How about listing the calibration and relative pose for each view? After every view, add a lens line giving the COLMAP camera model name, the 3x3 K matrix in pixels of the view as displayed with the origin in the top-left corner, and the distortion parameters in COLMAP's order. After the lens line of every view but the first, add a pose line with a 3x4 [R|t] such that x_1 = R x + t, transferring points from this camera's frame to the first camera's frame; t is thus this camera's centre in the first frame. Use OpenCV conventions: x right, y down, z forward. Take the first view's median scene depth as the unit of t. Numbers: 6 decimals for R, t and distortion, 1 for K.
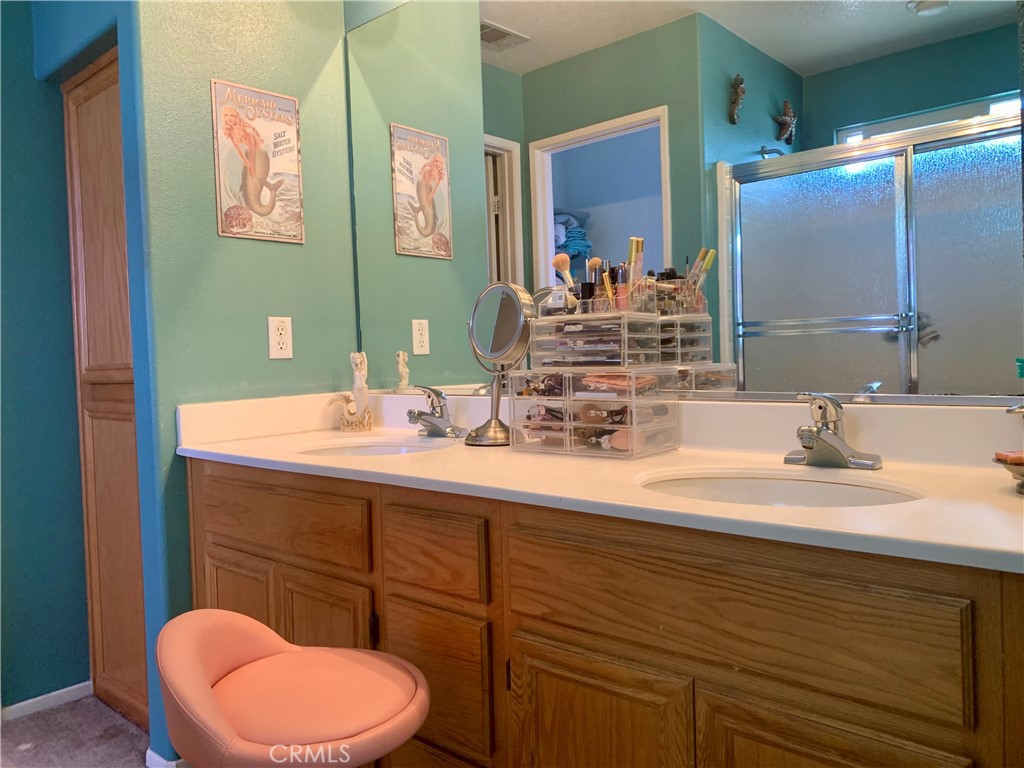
lens RADIAL K [[787.5, 0, 511.0], [0, 787.5, 379.4], [0, 0, 1]] dist [0.004010, -0.003230]
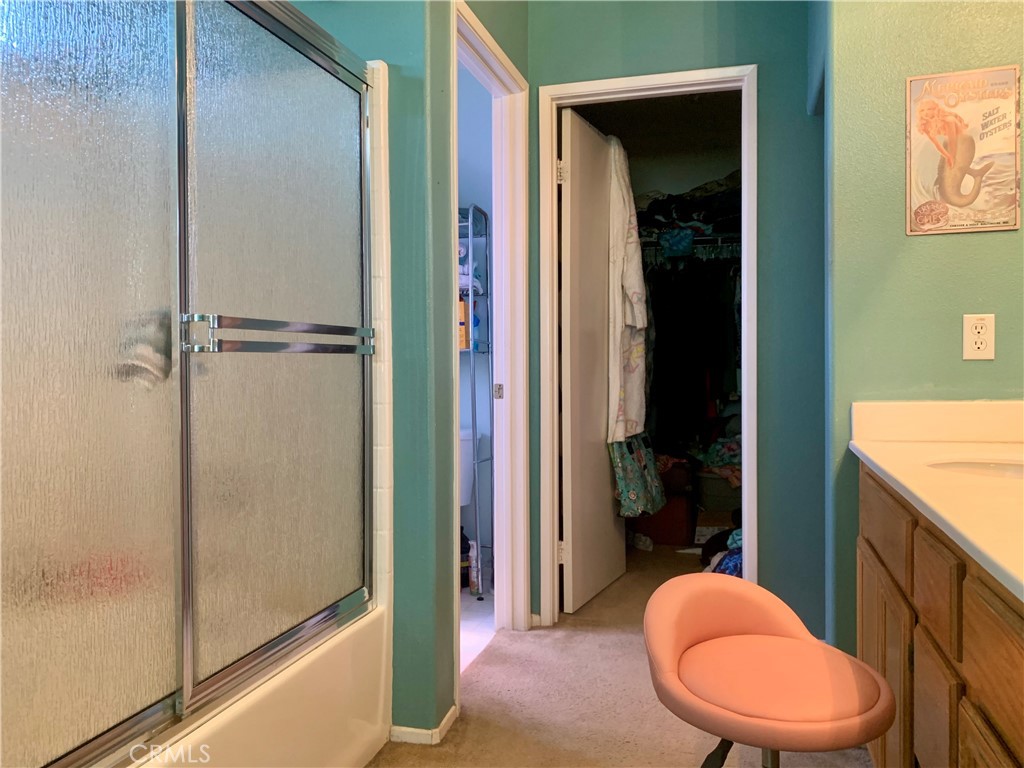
lens RADIAL K [[787.5, 0, 512.6], [0, 787.5, 384.7], [0, 0, 1]] dist [0.004010, -0.003230]
pose [[0.447481, 0.046142, -0.893102, 0.292906], [-0.026270, 0.998915, 0.038446, -0.018146], [0.893908, 0.006258, 0.448208, 0.103124]]
